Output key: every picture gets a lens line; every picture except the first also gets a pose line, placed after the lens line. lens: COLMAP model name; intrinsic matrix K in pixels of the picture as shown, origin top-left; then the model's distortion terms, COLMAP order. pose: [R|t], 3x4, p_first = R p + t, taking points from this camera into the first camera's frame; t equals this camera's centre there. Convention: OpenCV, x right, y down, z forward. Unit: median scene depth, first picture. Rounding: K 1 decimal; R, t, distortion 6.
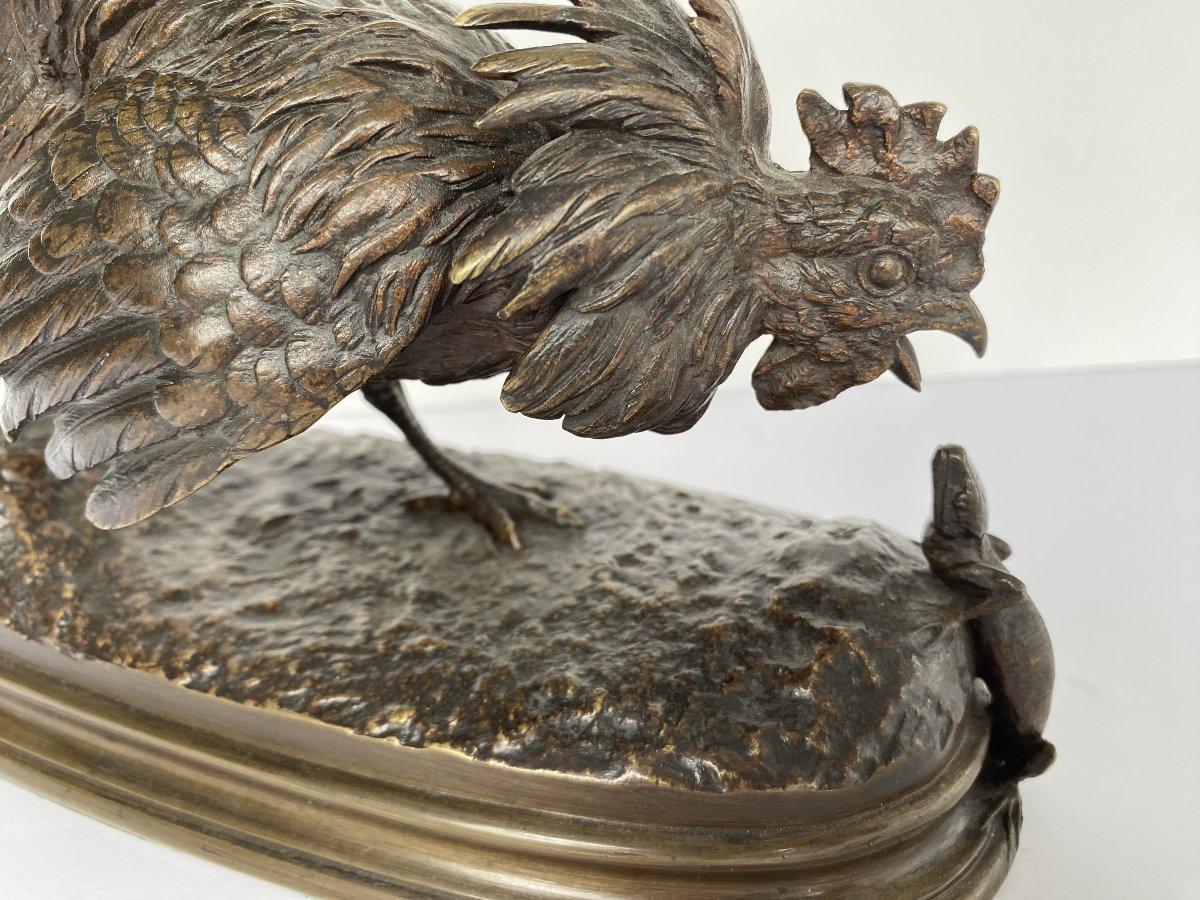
lens RADIAL K [[923.5, 0, 600.0], [0, 923.5, 450.0], [0, 0, 1]] dist [0.022899, -0.111492]
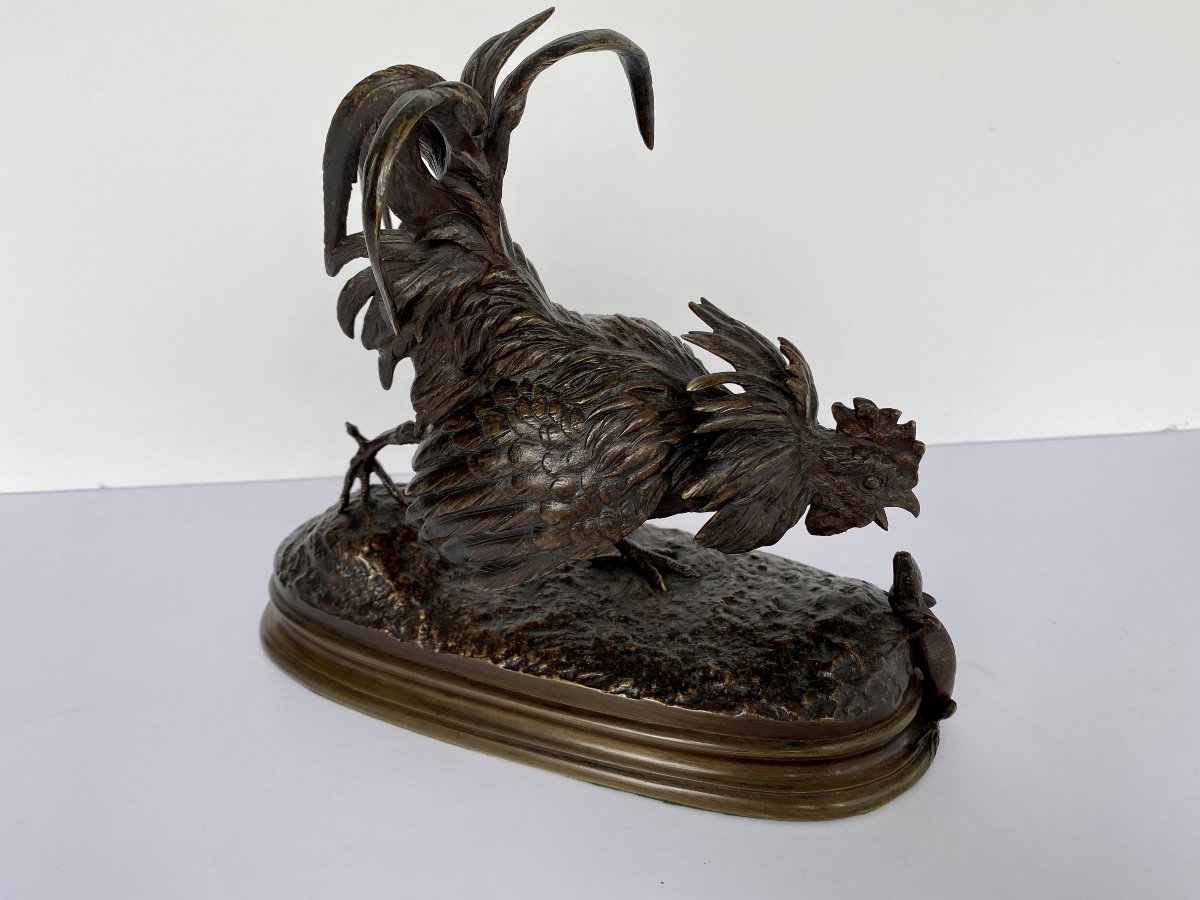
lens RADIAL K [[915.5, 0, 600.0], [0, 915.5, 450.0], [0, 0, 1]] dist [0.088788, -0.299267]
pose [[0.999949, 0.009886, 0.001946, -0.274766], [-0.009949, 0.999327, 0.035300, -0.282053], [-0.001595, -0.035318, 0.999375, -0.954962]]
